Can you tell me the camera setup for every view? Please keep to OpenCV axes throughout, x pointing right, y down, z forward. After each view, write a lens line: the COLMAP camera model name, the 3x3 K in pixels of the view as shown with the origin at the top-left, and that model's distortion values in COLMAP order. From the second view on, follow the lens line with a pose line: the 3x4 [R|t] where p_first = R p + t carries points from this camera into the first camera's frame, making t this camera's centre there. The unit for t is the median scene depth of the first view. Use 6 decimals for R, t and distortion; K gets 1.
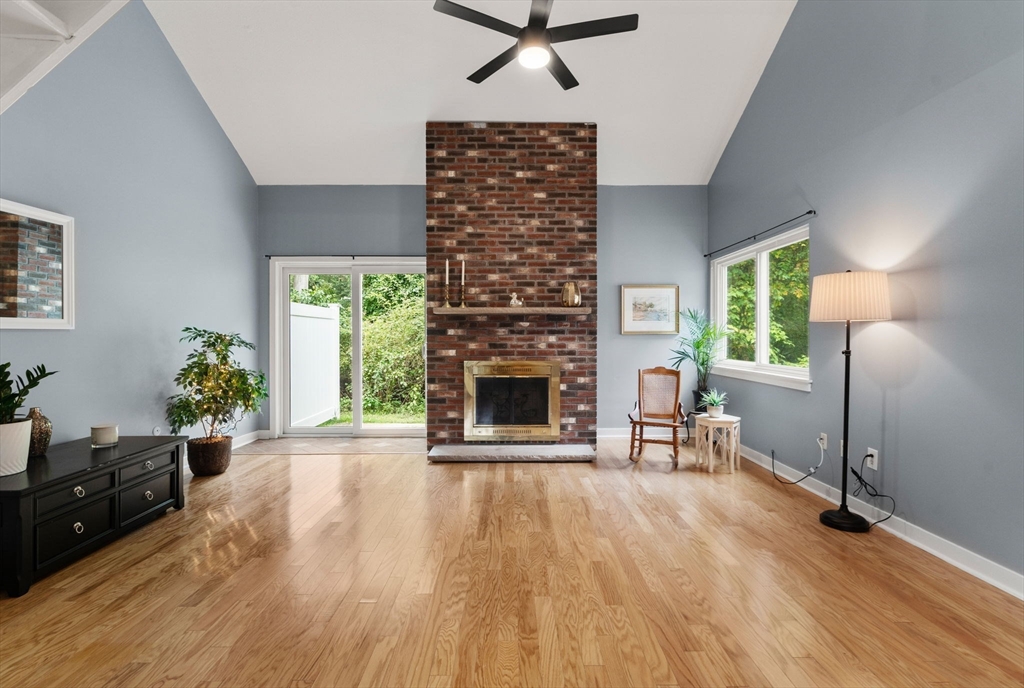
lens RADIAL K [[481.9, 0, 515.8], [0, 481.9, 338.1], [0, 0, 1]] dist [-0.004758, 0.002258]
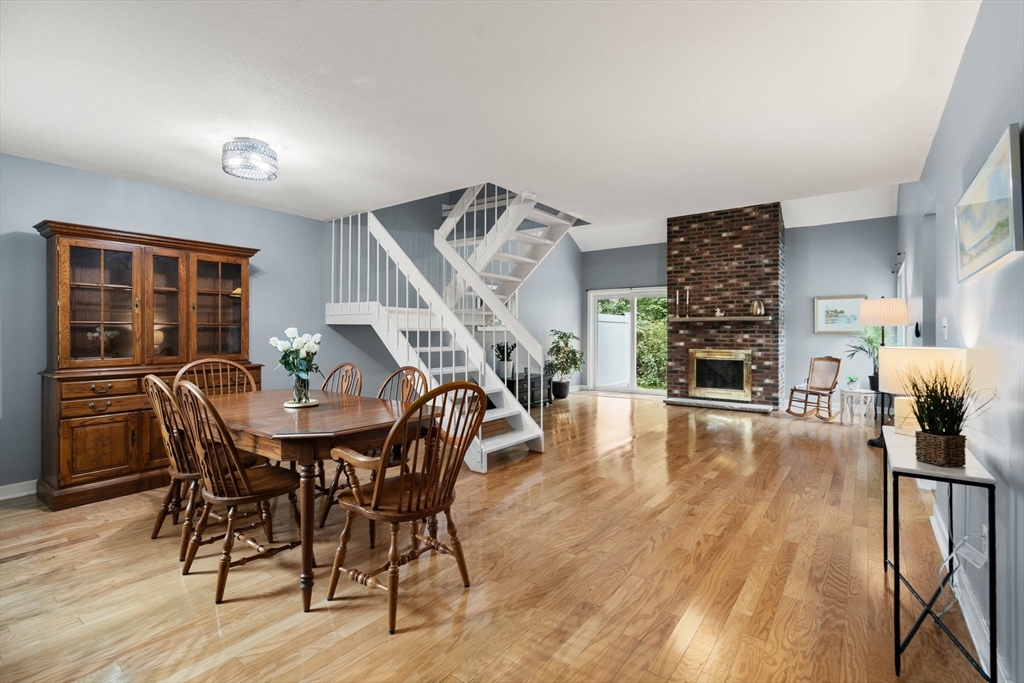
lens RADIAL K [[472.8, 0, 510.7], [0, 472.8, 330.9], [0, 0, 1]] dist [-0.002714, 0.001575]
pose [[0.792724, -0.000054, -0.609580, 0.408079], [-0.006595, 0.999941, -0.008665, 0.002534], [0.609545, 0.010889, 0.792677, -0.697790]]
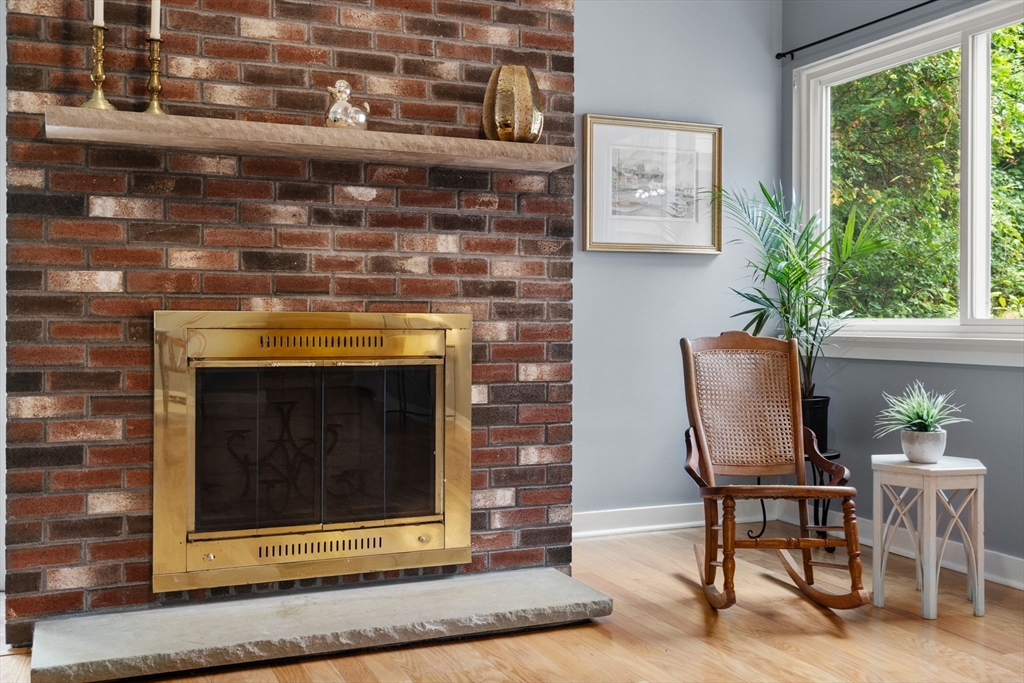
lens RADIAL K [[1030.9, 0, 514.5], [0, 1030.9, 318.8], [0, 0, 1]] dist [0.012165, 0.000000]
pose [[0.923282, 0.004779, 0.384093, -0.144390], [-0.002941, 0.999981, -0.005373, 0.054561], [-0.384111, 0.003831, 0.923279, 0.356442]]
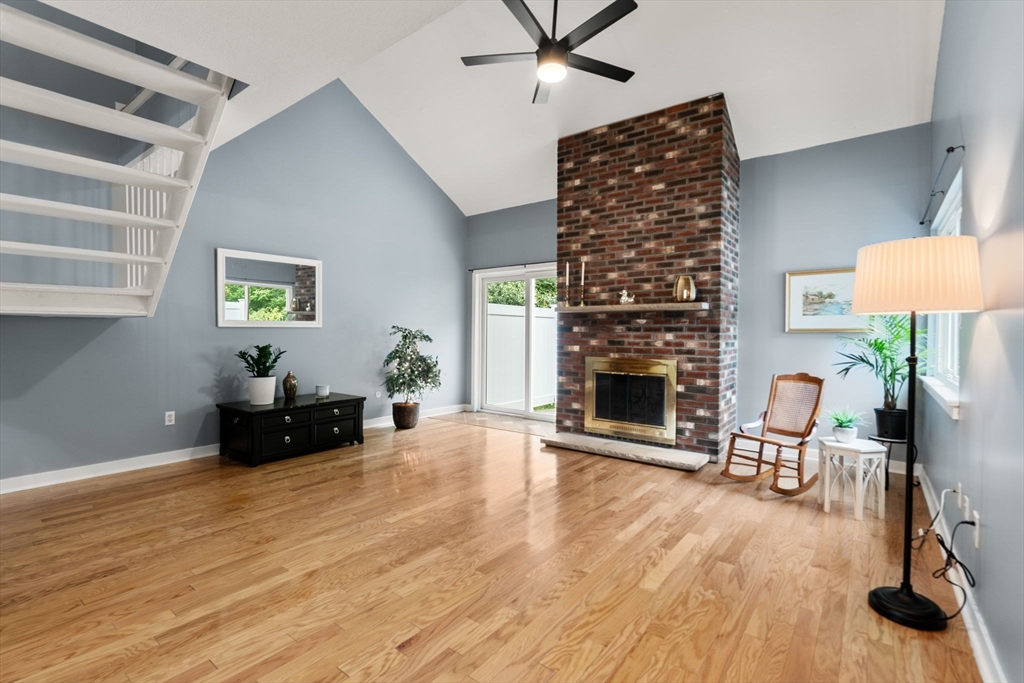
lens RADIAL K [[472.8, 0, 506.5], [0, 472.8, 337.1], [0, 0, 1]] dist [-0.002714, 0.001575]
pose [[0.779379, 0.011566, -0.626446, 0.408111], [-0.009507, 0.999933, 0.006635, -0.000480], [0.626481, 0.000784, 0.779436, 0.077679]]
